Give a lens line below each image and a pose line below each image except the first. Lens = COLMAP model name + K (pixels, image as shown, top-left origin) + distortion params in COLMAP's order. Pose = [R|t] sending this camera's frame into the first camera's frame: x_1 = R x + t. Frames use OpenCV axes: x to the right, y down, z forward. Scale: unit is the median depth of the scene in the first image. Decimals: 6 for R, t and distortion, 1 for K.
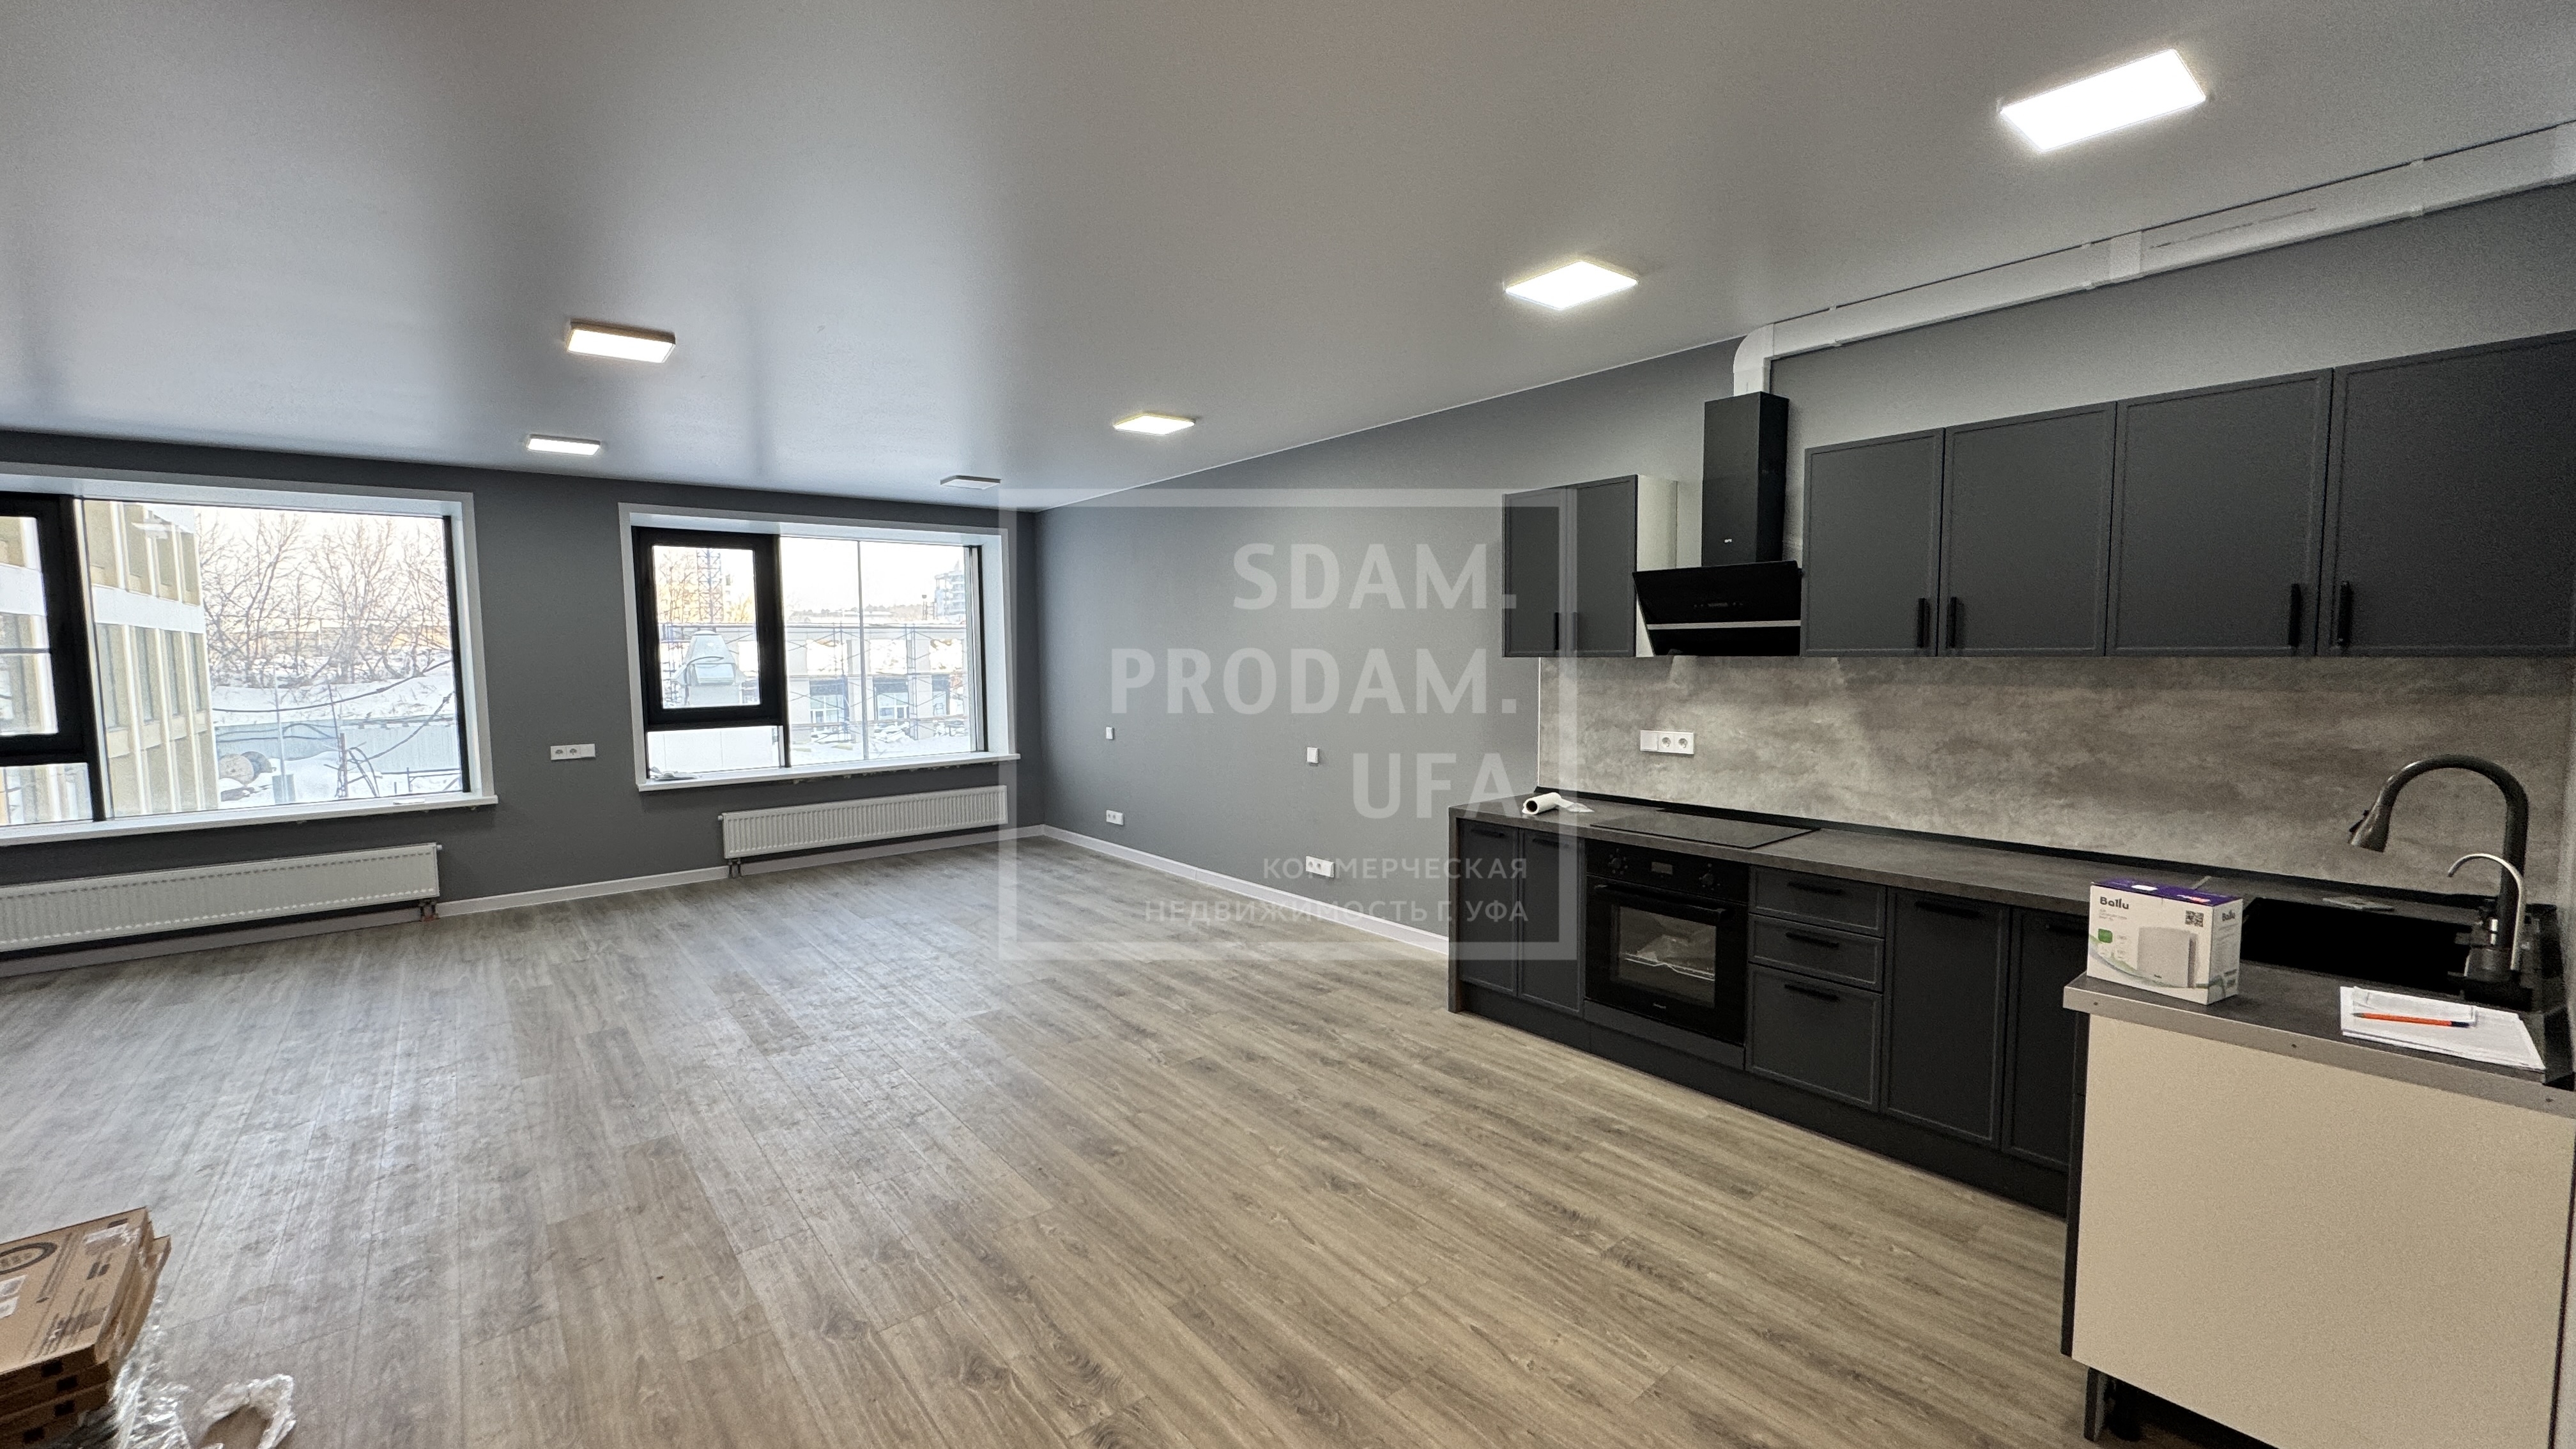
lens RADIAL K [[1017.5, 0, 1289.1], [0, 1017.5, 718.2], [0, 0, 1]] dist [-0.003263, 0.000786]
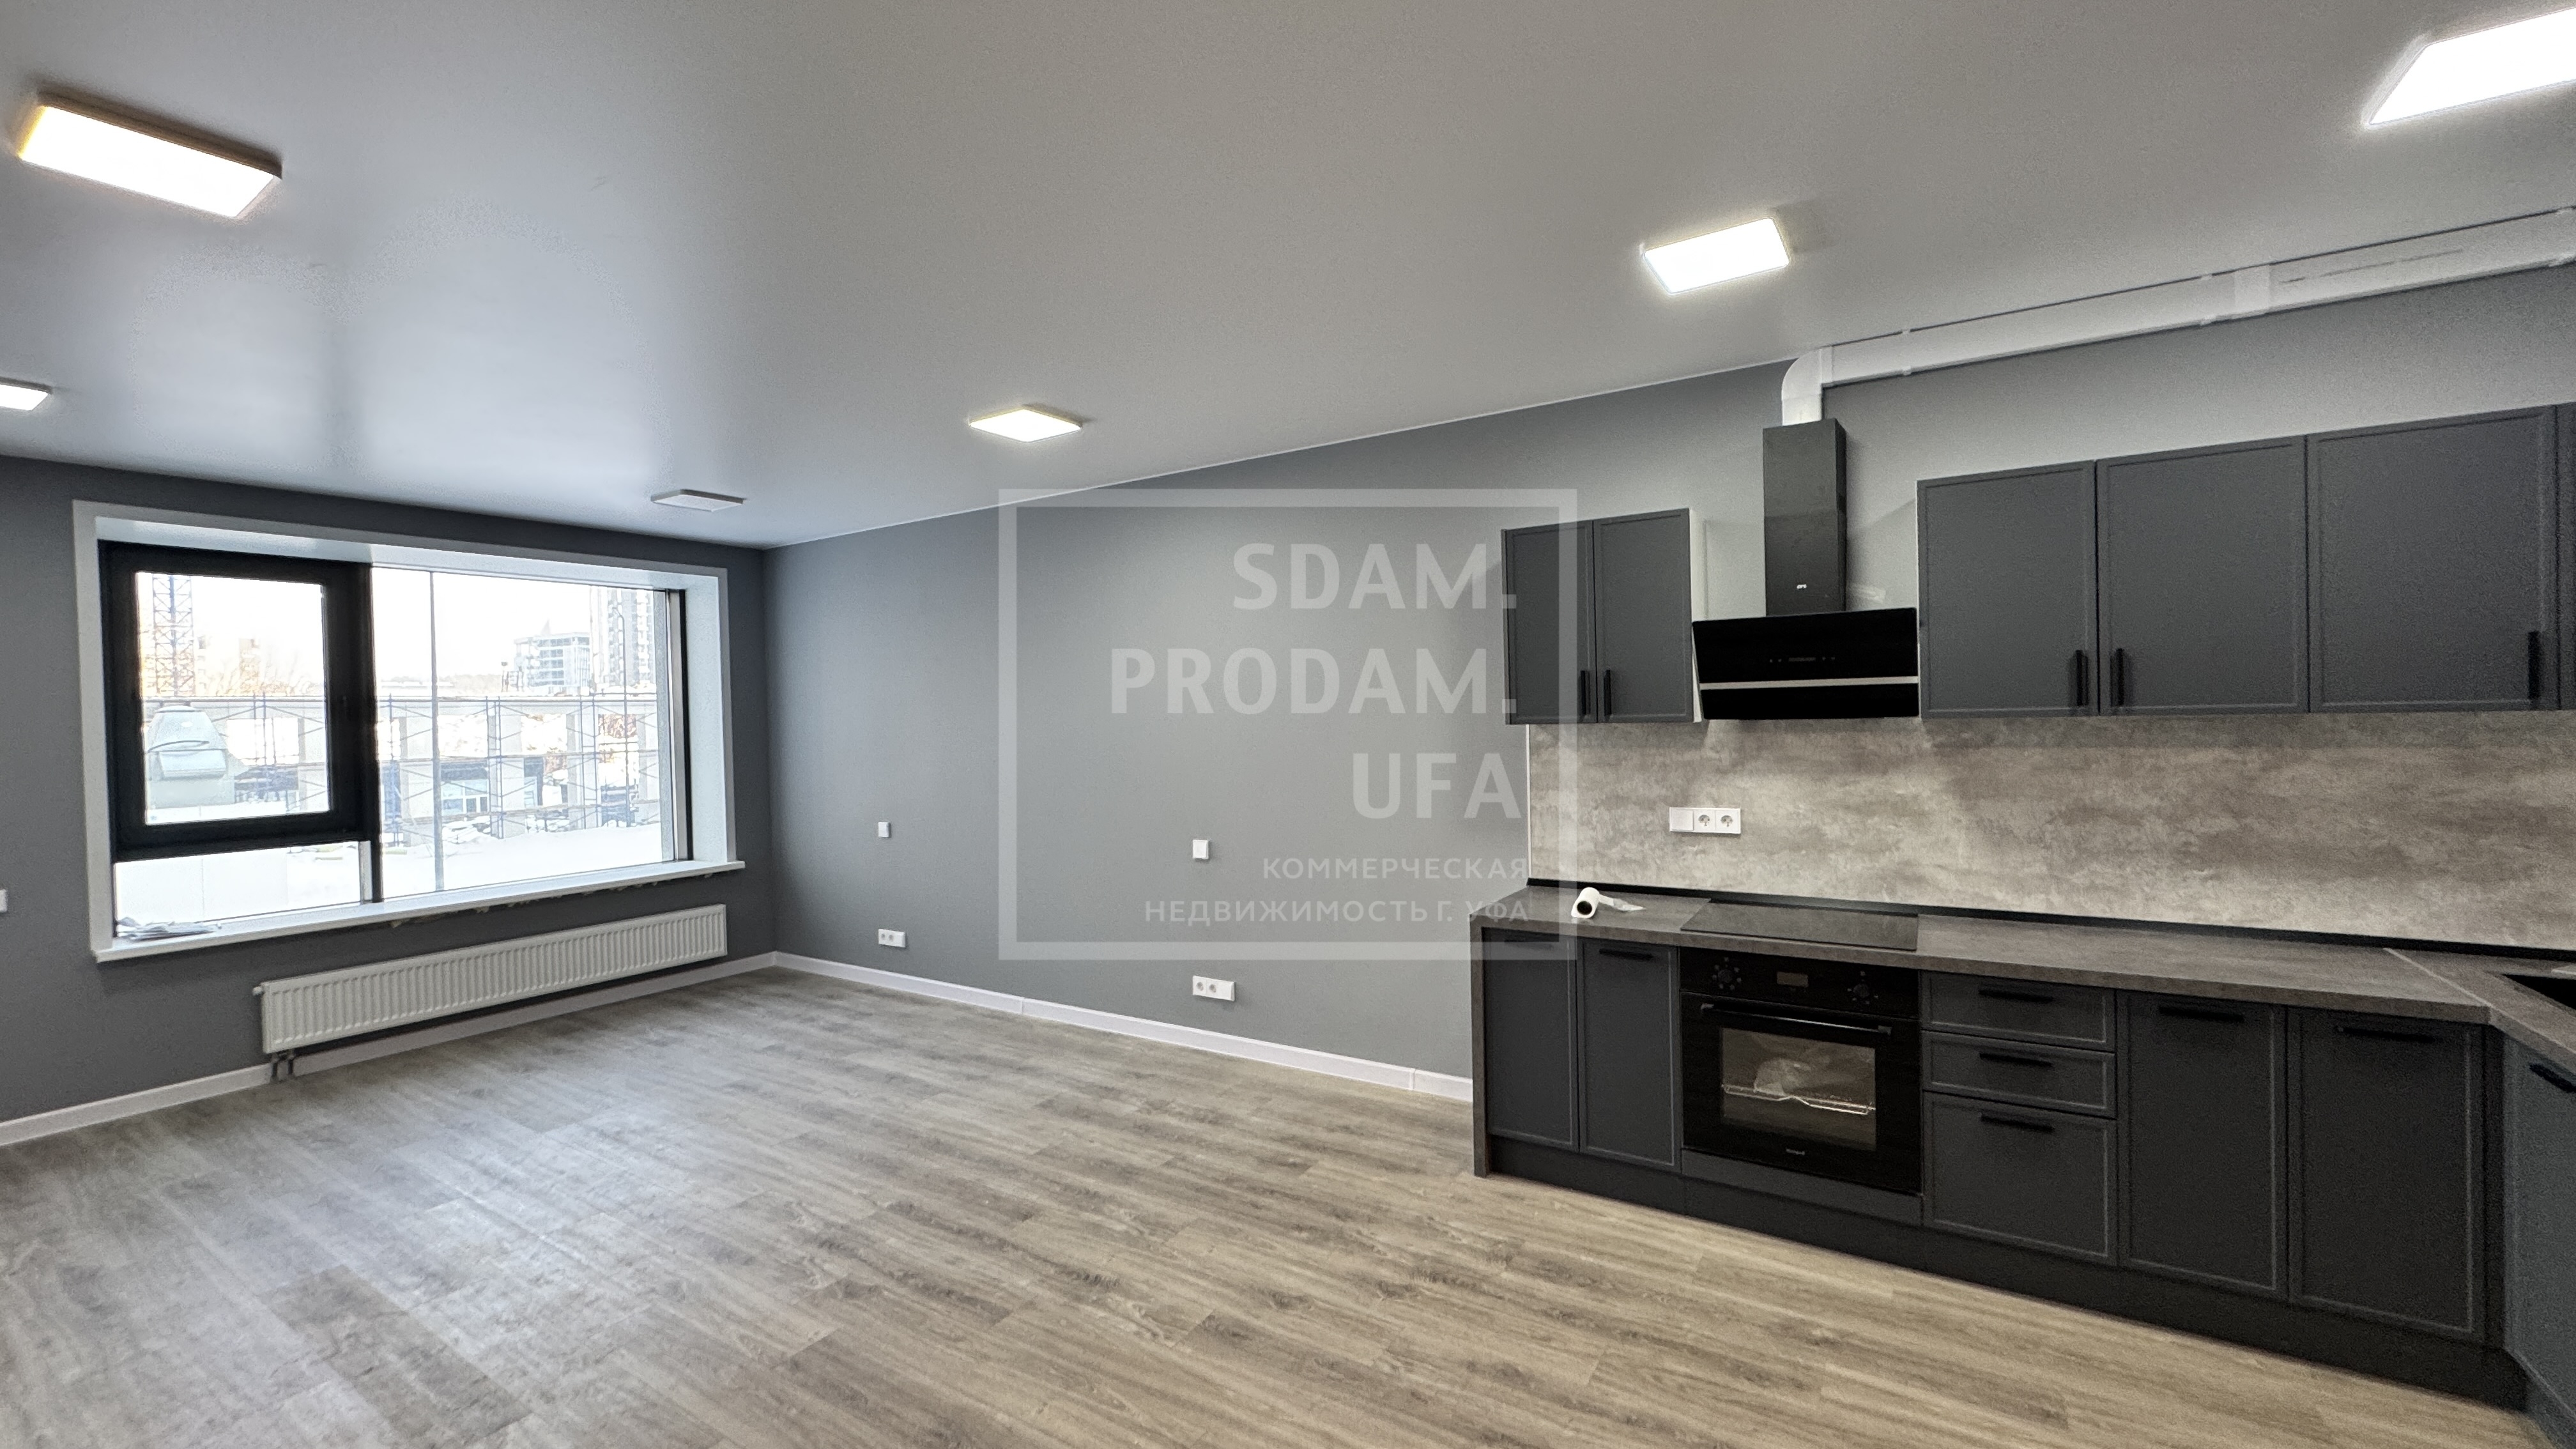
lens RADIAL K [[1017.5, 0, 1285.5], [0, 1017.5, 718.8], [0, 0, 1]] dist [-0.003263, 0.000786]
pose [[0.949961, -0.011727, 0.312147, -0.232520], [0.033235, 0.997417, -0.063673, -0.019325], [-0.310594, 0.070861, 0.947898, 0.290354]]
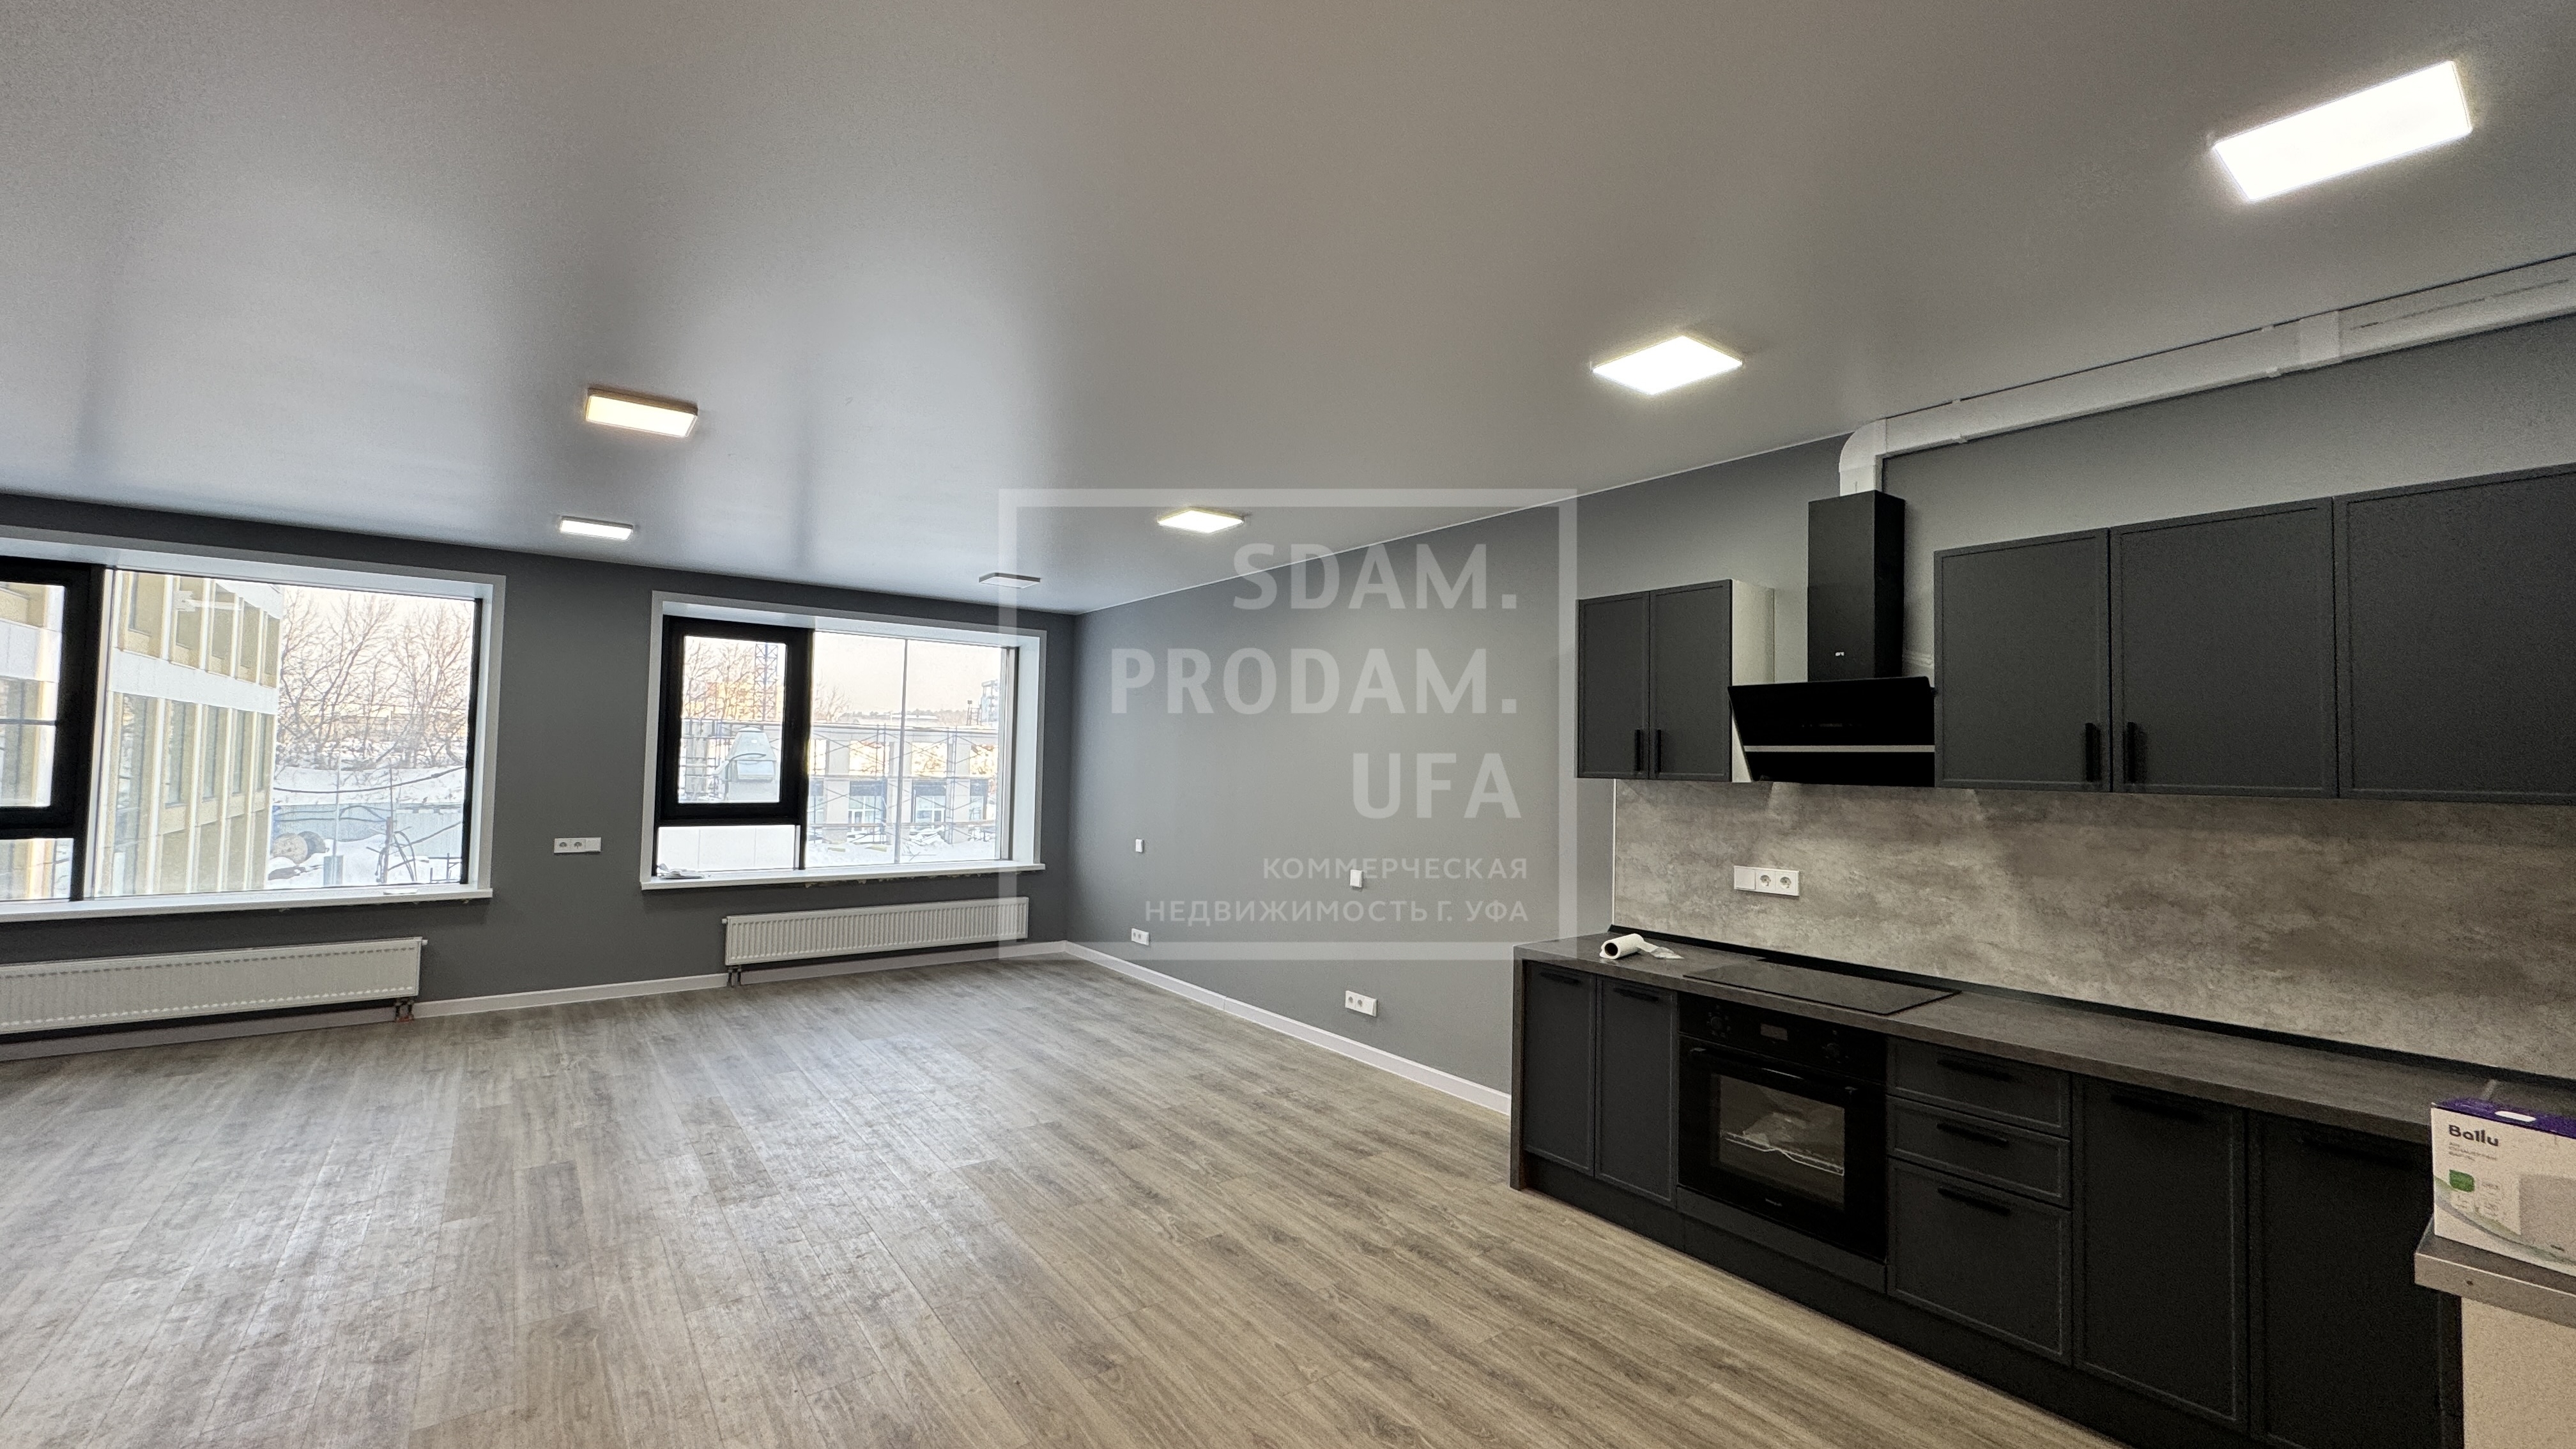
lens RADIAL K [[1017.5, 0, 1288.6], [0, 1017.5, 719.1], [0, 0, 1]] dist [-0.003263, 0.000786]
pose [[0.998744, 0.031465, -0.039004, -0.009430], [-0.035675, 0.993018, -0.112437, -0.001465], [0.035194, 0.113687, 0.992893, 0.101285]]
